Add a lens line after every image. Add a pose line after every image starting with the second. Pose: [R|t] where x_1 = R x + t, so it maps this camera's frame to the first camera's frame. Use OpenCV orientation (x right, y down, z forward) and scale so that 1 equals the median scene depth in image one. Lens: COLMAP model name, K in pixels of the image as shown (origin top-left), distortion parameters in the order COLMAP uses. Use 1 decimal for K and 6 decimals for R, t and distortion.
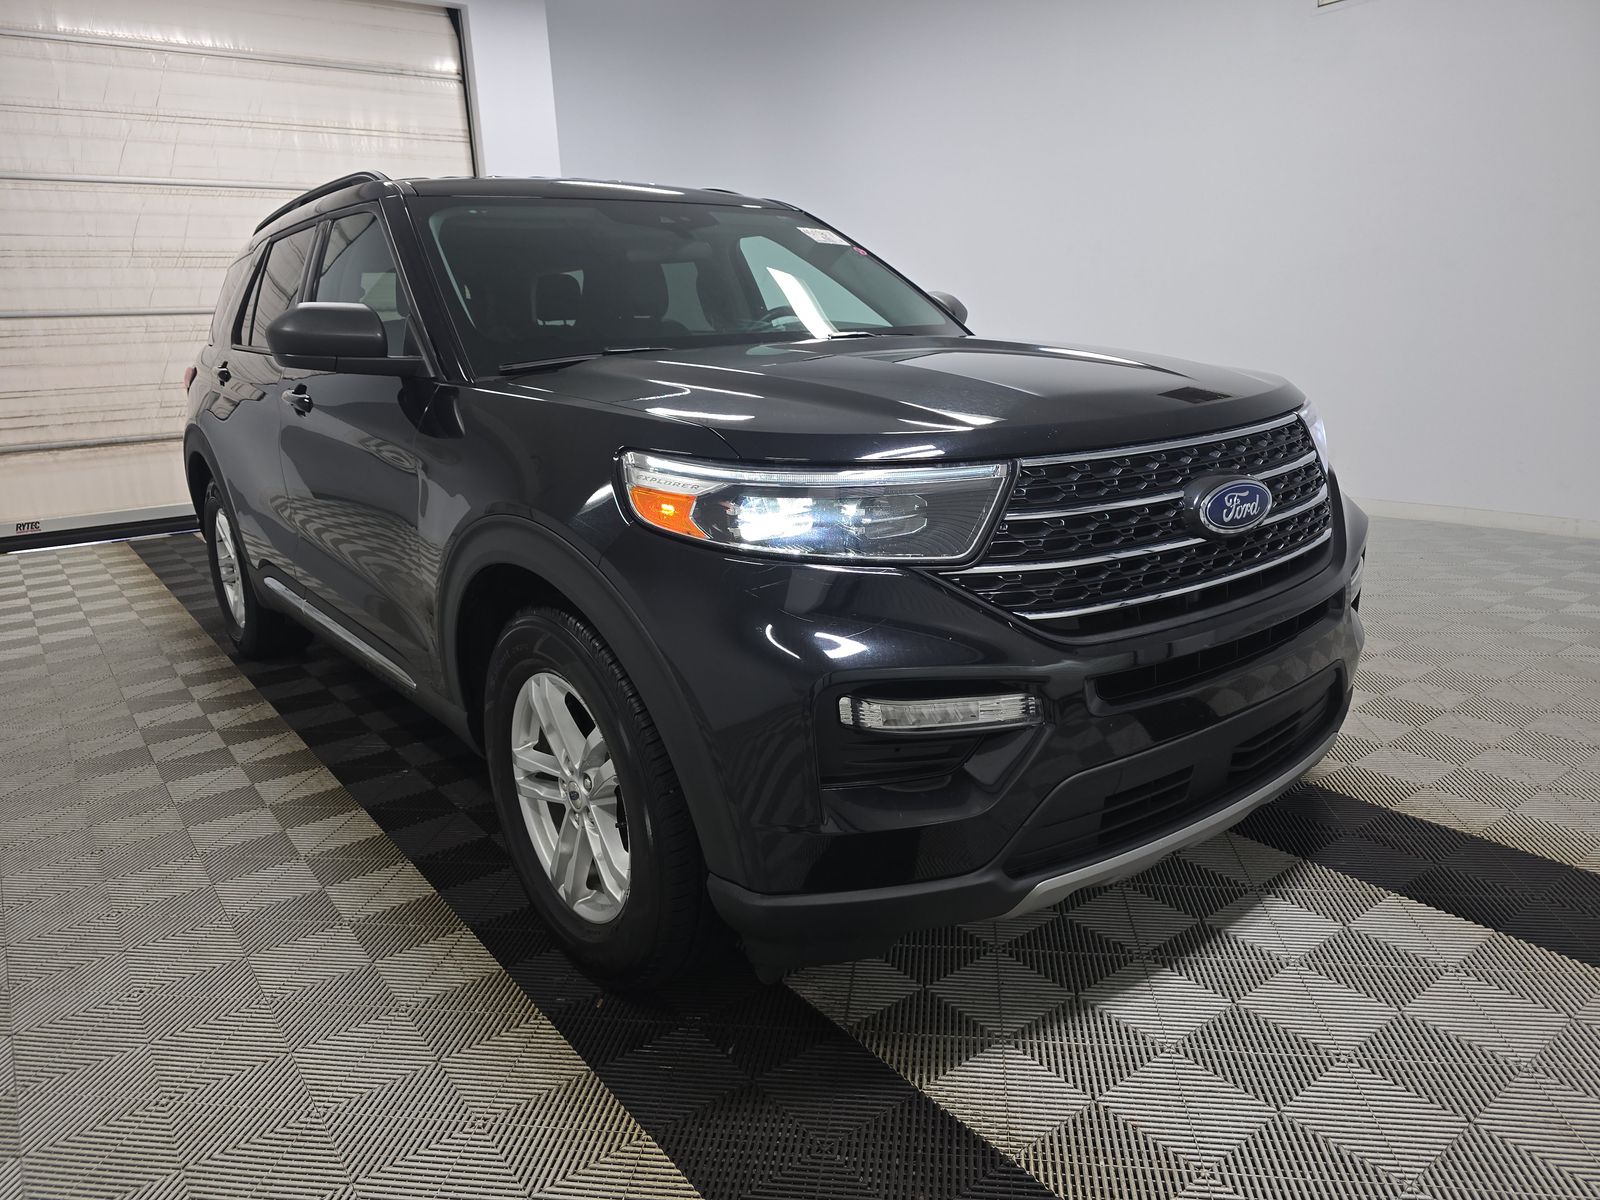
lens RADIAL K [[1038.5, 0, 800.0], [0, 1038.5, 600.0], [0, 0, 1]] dist [0.006436, 0.000251]
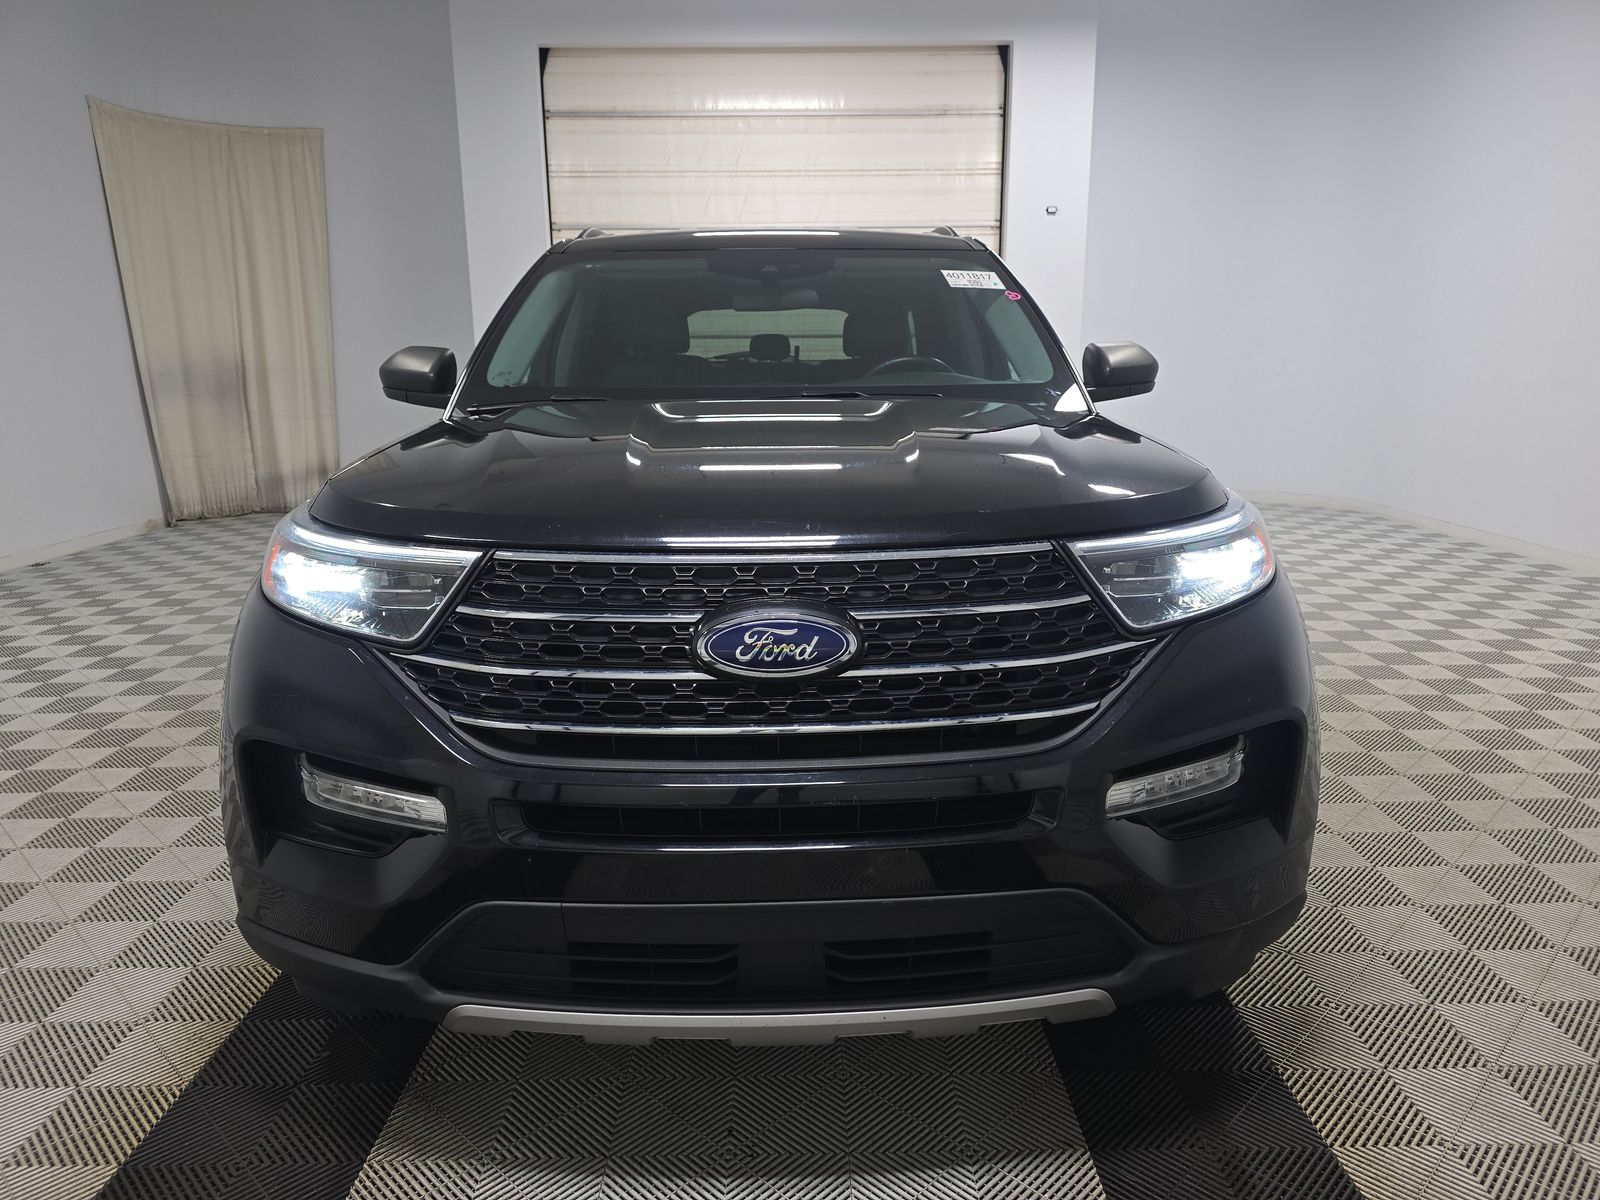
lens RADIAL K [[1065.7, 0, 844.4], [0, 1065.7, 613.0], [0, 0, 1]] dist [0.001073, -0.002703]
pose [[0.817894, 0.164647, -0.551308, 0.234685], [-0.171320, 0.984410, 0.039830, -0.040232], [0.549271, 0.061873, 0.833351, 0.089383]]
